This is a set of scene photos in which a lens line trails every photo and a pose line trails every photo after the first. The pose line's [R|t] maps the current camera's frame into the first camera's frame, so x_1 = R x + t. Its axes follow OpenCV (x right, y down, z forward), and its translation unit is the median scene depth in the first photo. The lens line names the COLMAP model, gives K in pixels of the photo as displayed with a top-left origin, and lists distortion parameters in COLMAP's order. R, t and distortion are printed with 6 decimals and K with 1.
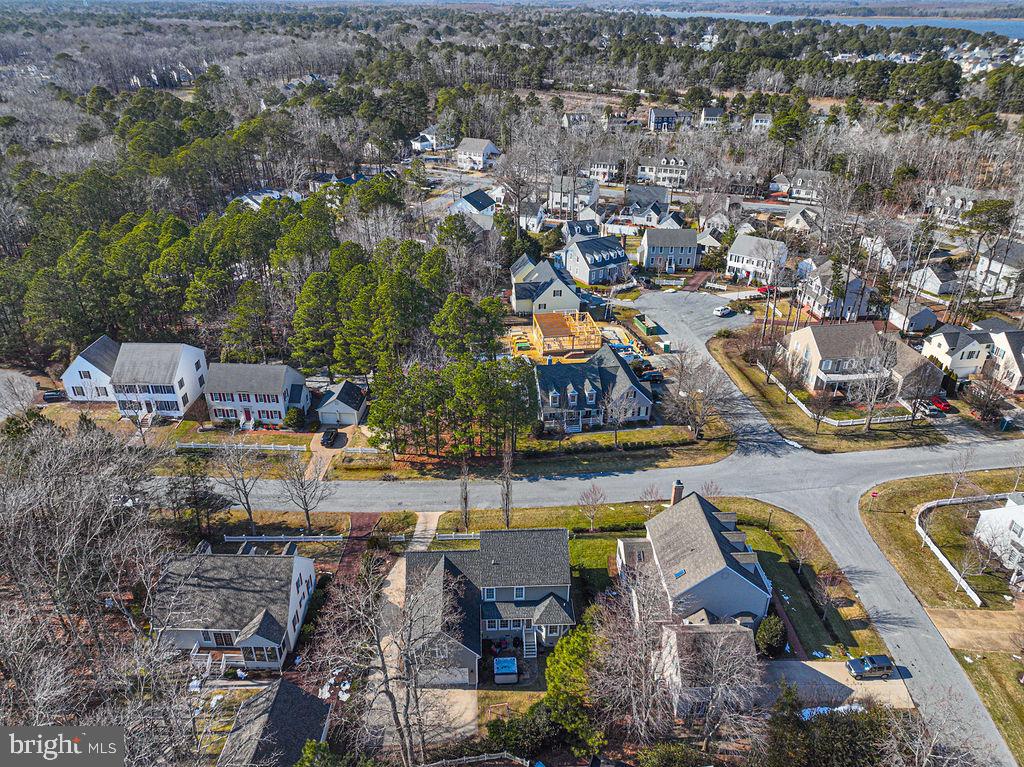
lens RADIAL K [[714.2, 0, 512.0], [0, 714.2, 383.5], [0, 0, 1]] dist [0.002814, 0.006896]
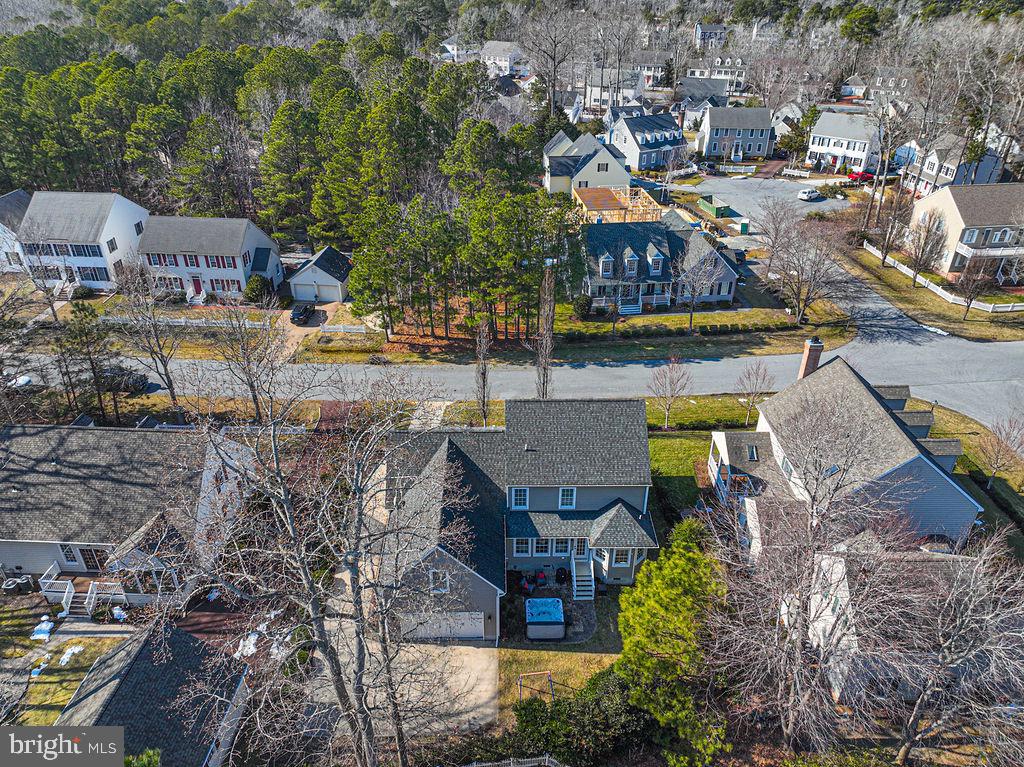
lens RADIAL K [[714.2, 0, 512.0], [0, 714.2, 383.5], [0, 0, 1]] dist [0.002814, 0.006896]
pose [[0.999453, 0.014794, -0.029587, -0.014175], [-0.013625, 0.999134, 0.039311, 0.114573], [0.030143, -0.038887, 0.998789, 0.256740]]
